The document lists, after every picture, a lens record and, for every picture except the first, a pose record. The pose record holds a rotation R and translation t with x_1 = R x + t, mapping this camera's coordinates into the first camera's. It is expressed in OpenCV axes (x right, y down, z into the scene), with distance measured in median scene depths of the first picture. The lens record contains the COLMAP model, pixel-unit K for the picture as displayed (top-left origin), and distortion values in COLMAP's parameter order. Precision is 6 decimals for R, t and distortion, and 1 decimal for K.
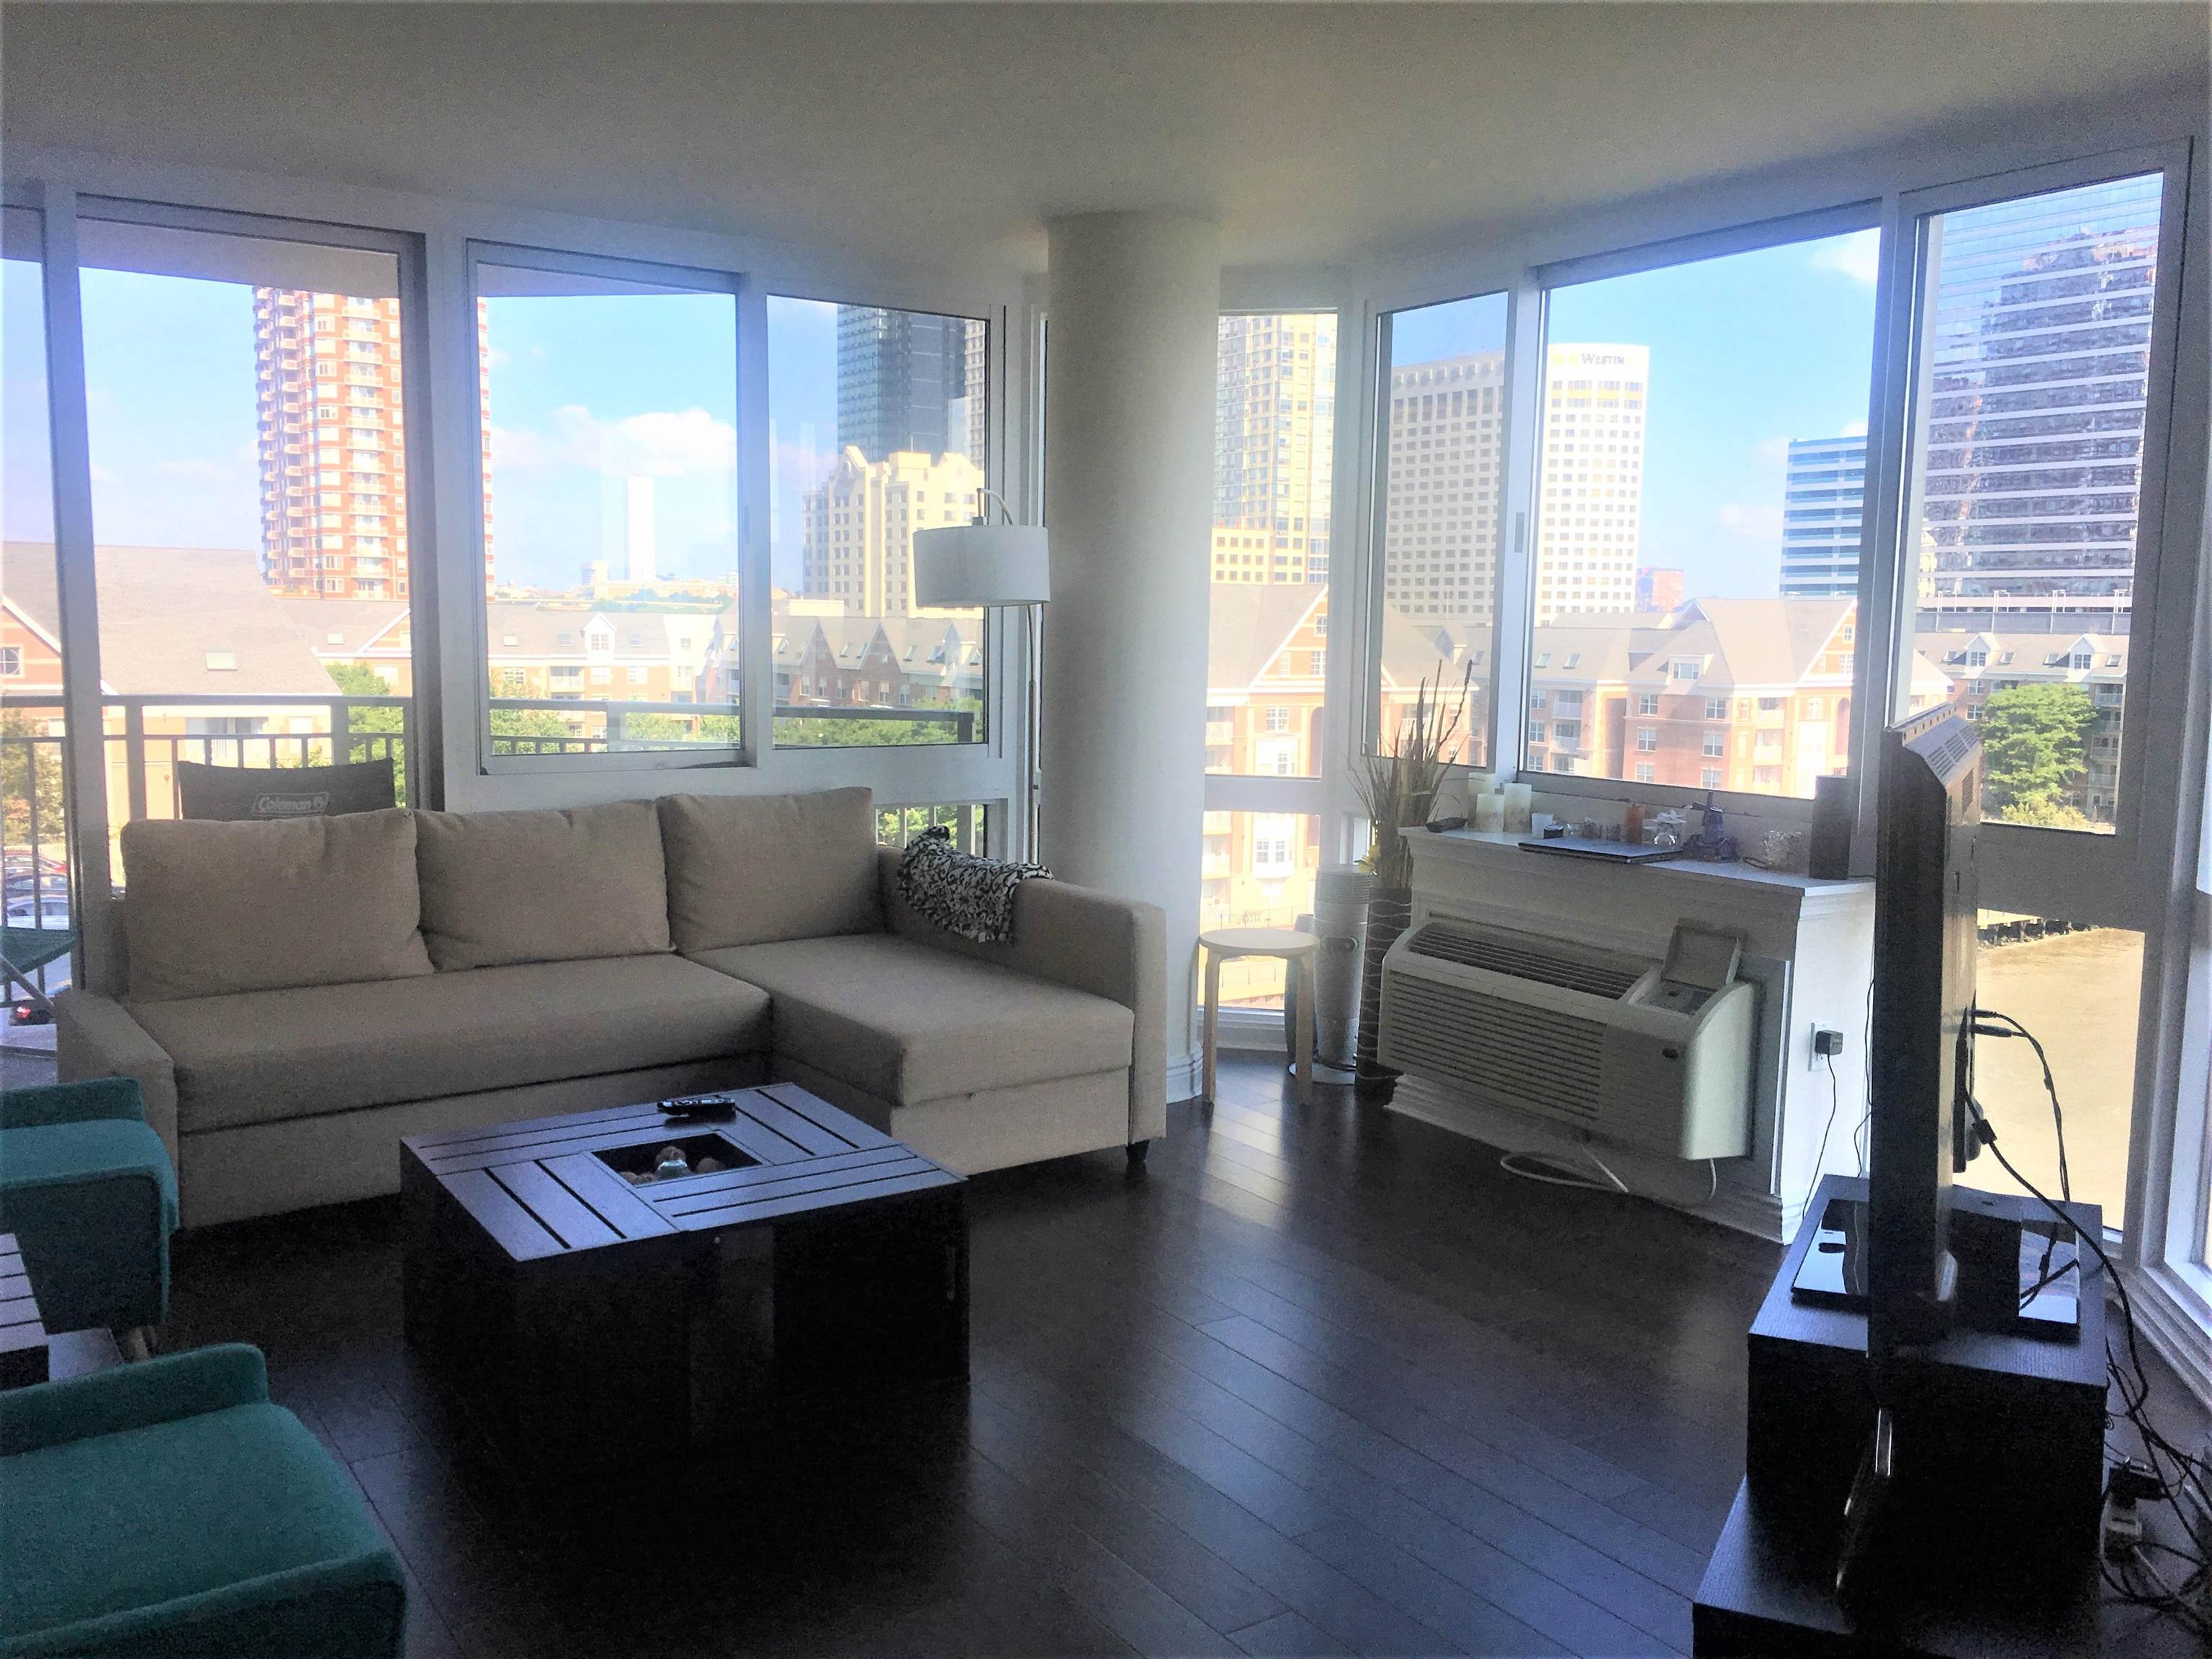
lens RADIAL K [[1880.4, 0, 1106.2], [0, 1880.4, 844.8], [0, 0, 1]] dist [0.081999, -0.127520]
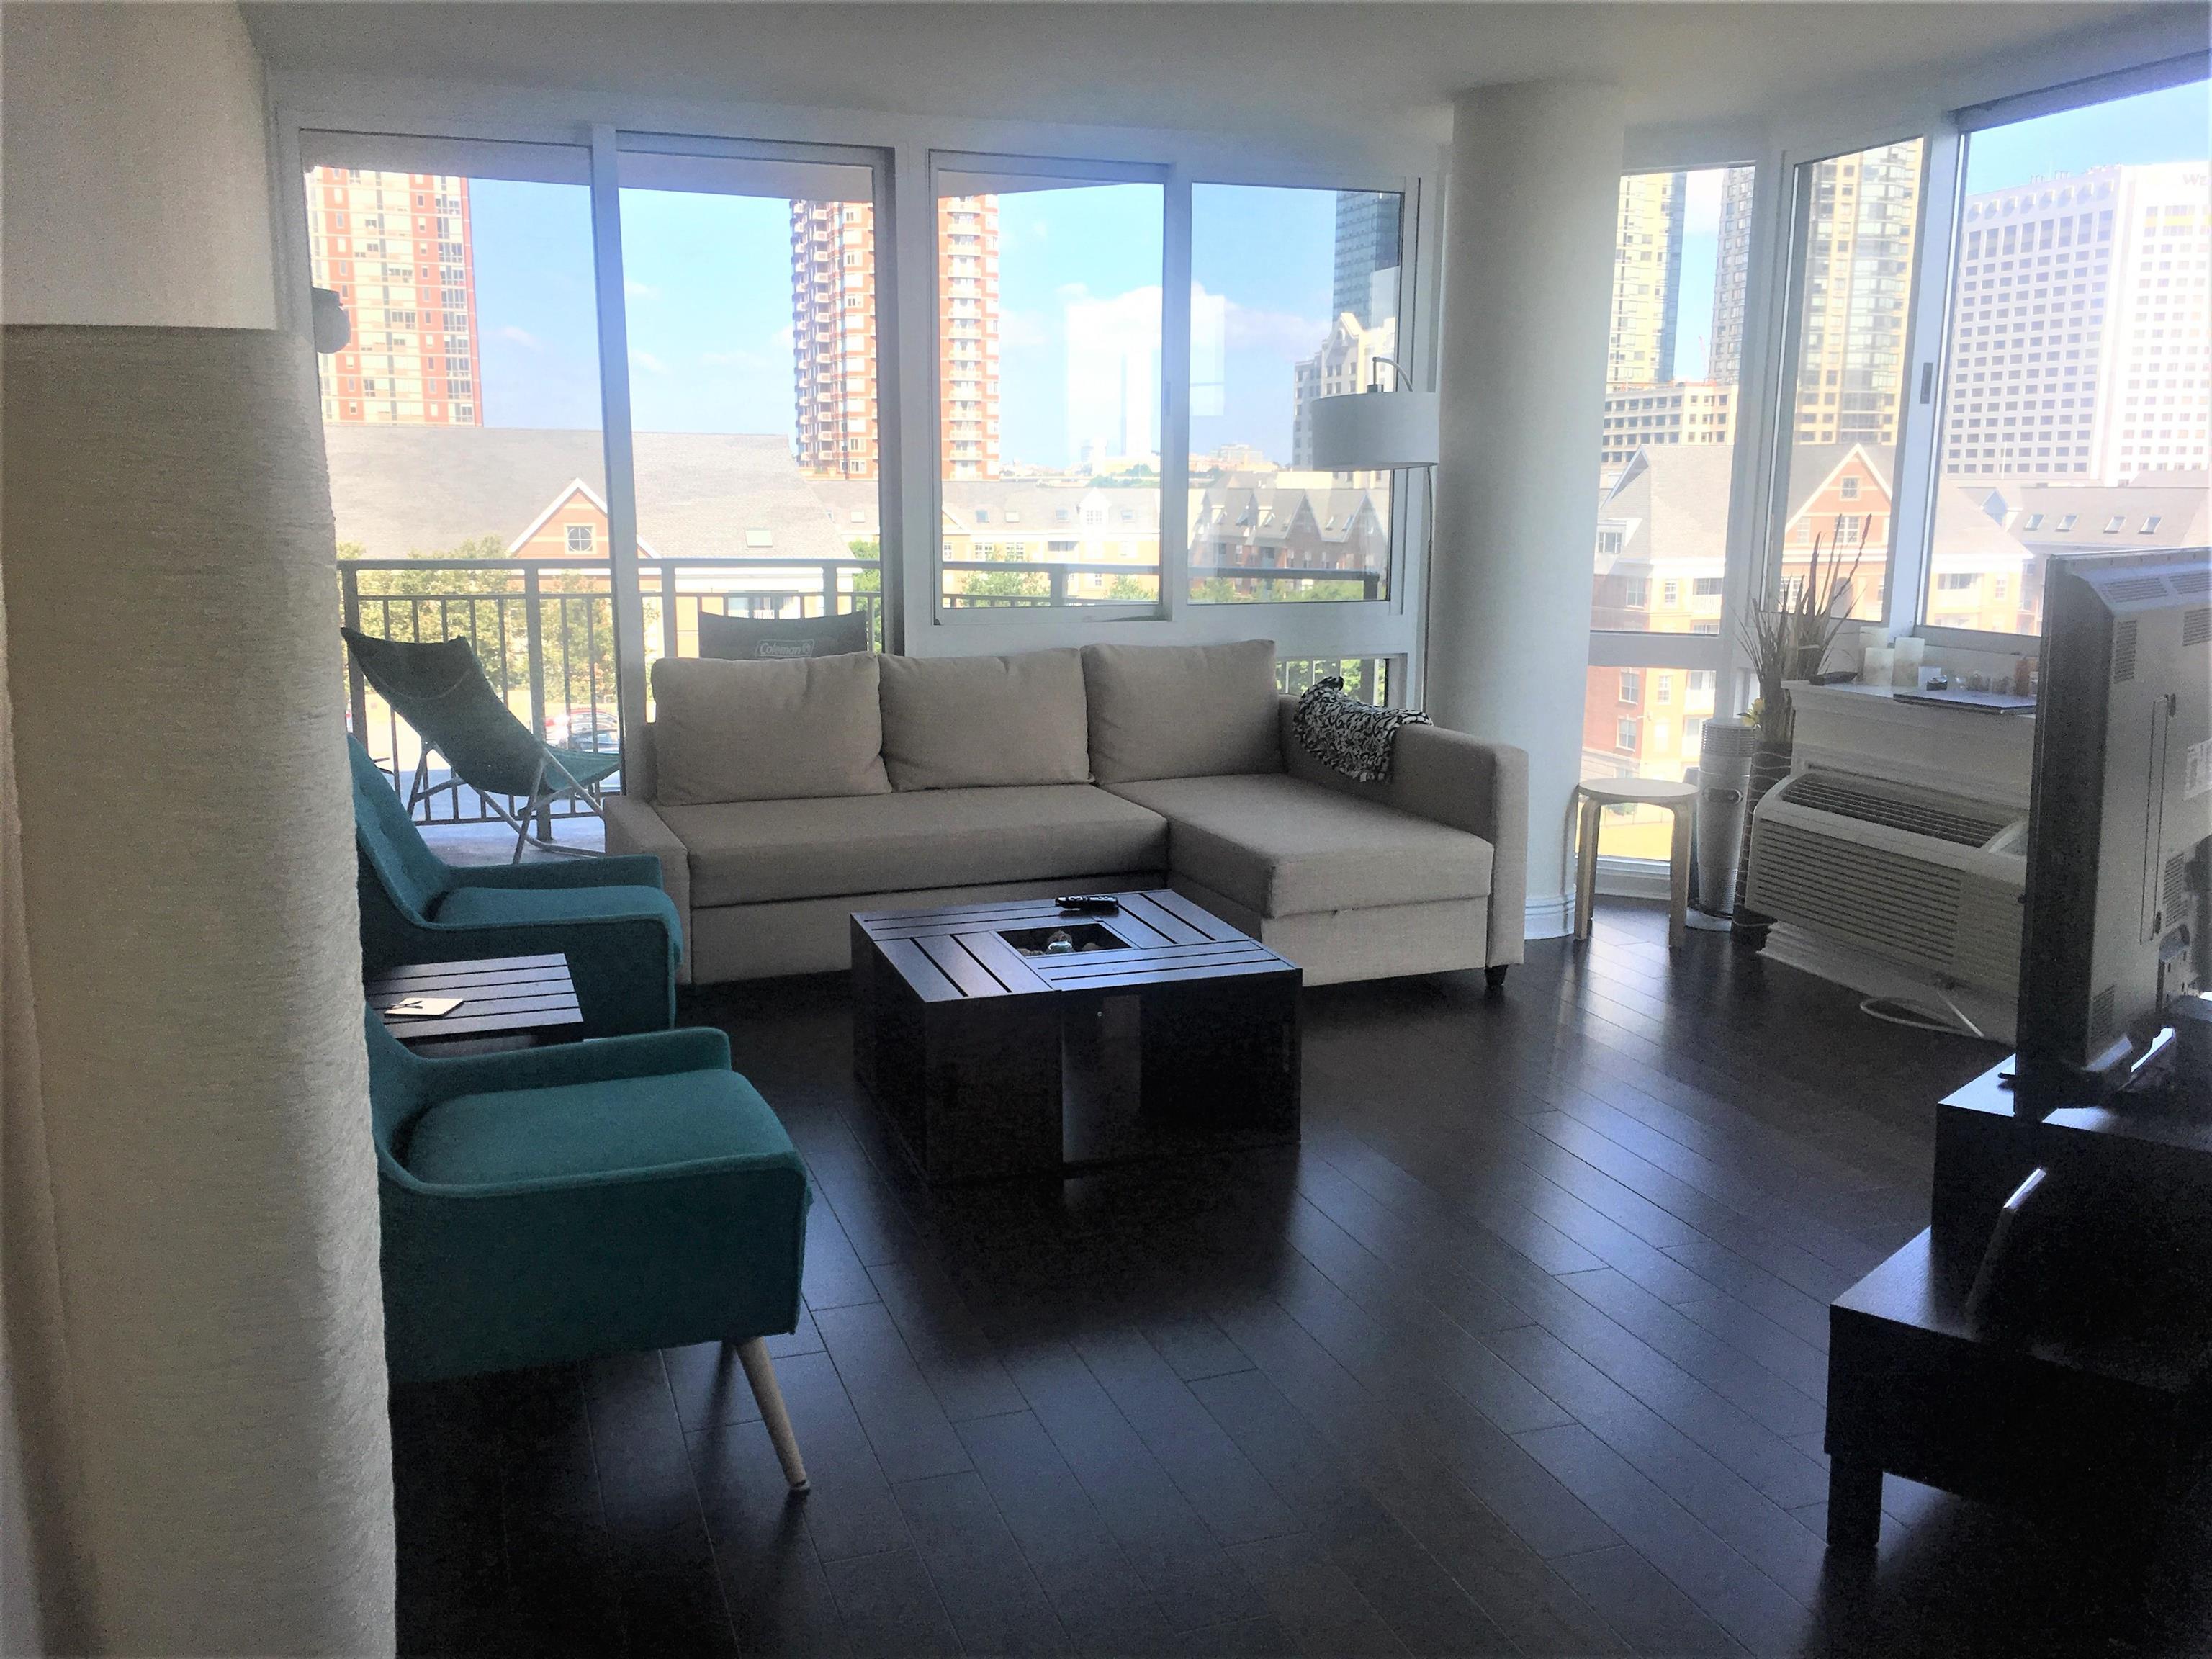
lens RADIAL K [[1880.4, 0, 1106.2], [0, 1880.4, 844.8], [0, 0, 1]] dist [0.081999, -0.127520]
pose [[0.967508, 0.034014, -0.250540, 0.061508], [-0.017348, 0.997505, 0.068428, 0.015610], [0.252243, -0.061859, 0.965685, -0.089467]]
